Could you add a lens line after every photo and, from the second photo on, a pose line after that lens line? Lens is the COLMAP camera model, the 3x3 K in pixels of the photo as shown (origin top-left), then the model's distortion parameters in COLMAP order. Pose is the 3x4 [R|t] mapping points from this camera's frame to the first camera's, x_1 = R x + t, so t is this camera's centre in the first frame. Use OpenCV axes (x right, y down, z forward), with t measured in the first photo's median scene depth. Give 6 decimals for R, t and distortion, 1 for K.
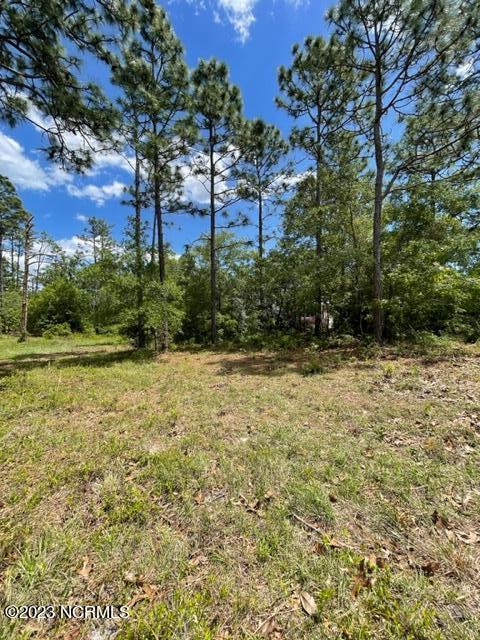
lens RADIAL K [[256.2, 0, 238.0], [0, 256.2, 320.3], [0, 0, 1]] dist [-0.002089, -0.000482]
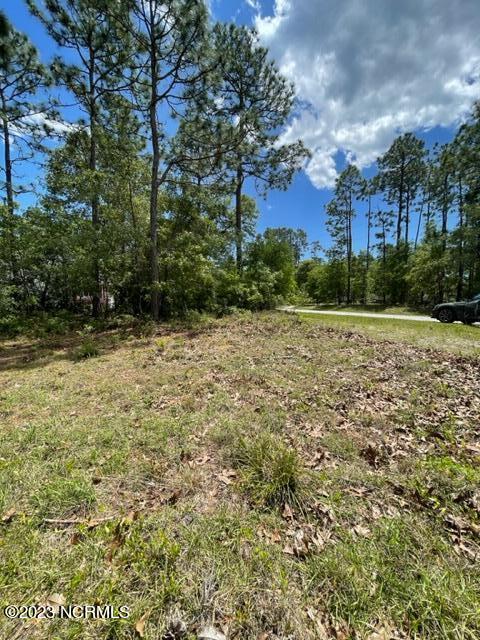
lens RADIAL K [[256.2, 0, 237.6], [0, 256.2, 320.5], [0, 0, 1]] dist [-0.002089, -0.000482]
pose [[0.701718, -0.042272, 0.711199, 0.018692], [-0.012355, 0.997366, 0.071471, 0.002834], [-0.712347, -0.058940, 0.699348, -0.006950]]
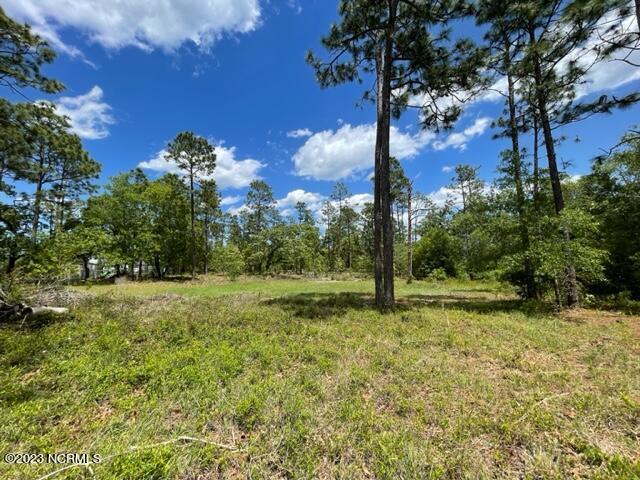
lens RADIAL K [[256.2, 0, 318.4], [0, 256.2, 243.9], [0, 0, 1]] dist [-0.002089, -0.000482]
pose [[0.523116, -0.080176, -0.848482, -0.033771], [0.005899, 0.995882, -0.090468, 0.004460], [0.852241, 0.042320, 0.521435, -0.015716]]
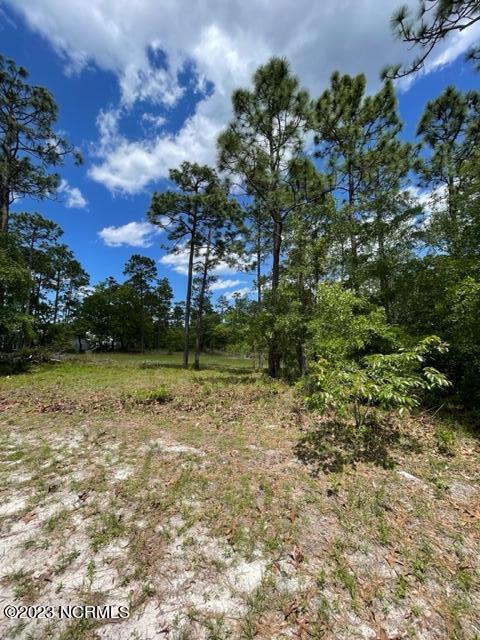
lens RADIAL K [[256.2, 0, 234.9], [0, 256.2, 319.8], [0, 0, 1]] dist [-0.002089, -0.000482]
pose [[0.314777, -0.080712, -0.945728, 0.619333], [-0.028014, 0.995154, -0.094254, -0.016176], [0.948752, 0.056162, 0.310991, 0.193043]]
